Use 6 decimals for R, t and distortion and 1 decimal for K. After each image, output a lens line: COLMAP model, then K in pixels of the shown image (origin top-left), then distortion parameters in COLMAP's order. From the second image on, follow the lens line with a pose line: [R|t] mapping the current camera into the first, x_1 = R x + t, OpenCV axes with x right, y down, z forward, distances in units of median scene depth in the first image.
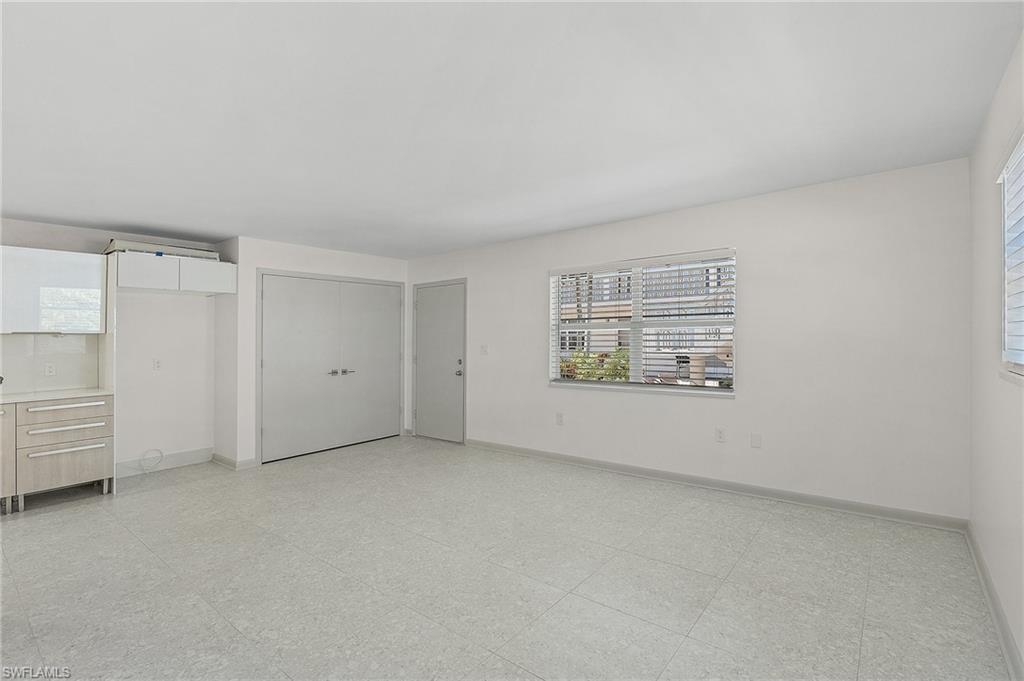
lens RADIAL K [[473.8, 0, 505.6], [0, 473.8, 338.3], [0, 0, 1]] dist [-0.001383, -0.001268]
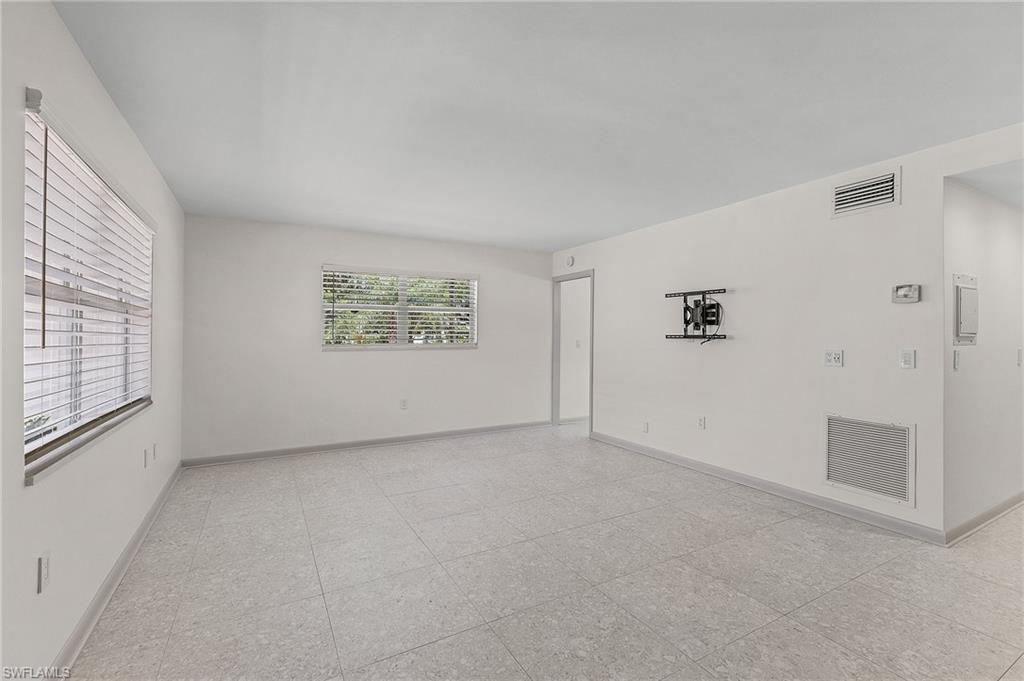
lens RADIAL K [[448.0, 0, 512.3], [0, 448.0, 331.9], [0, 0, 1]] dist [0.011155, -0.000252]
pose [[-0.933133, 0.022935, 0.358799, -0.396047], [0.018040, 0.999693, -0.016983, 0.021415], [-0.359078, -0.009375, -0.933260, 1.536478]]
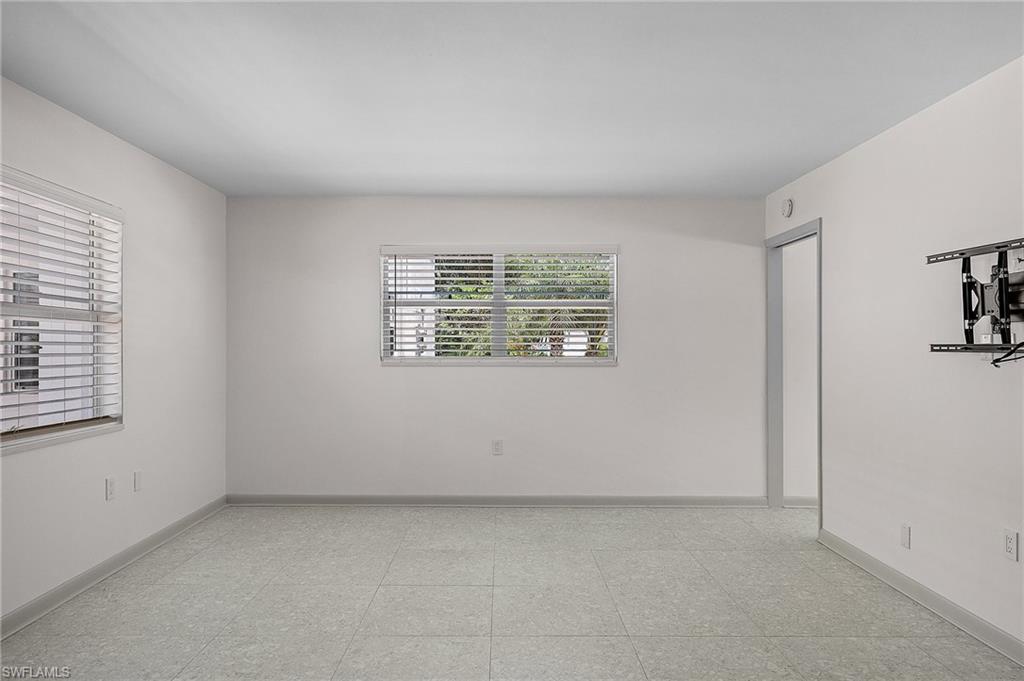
lens RADIAL K [[657.4, 0, 505.3], [0, 657.4, 325.7], [0, 0, 1]] dist [0.007767, 0.000136]
pose [[-0.638608, 0.040641, 0.768458, -0.637389], [0.010119, 0.998962, -0.044422, 0.025072], [-0.769465, -0.020592, -0.638356, 1.214998]]
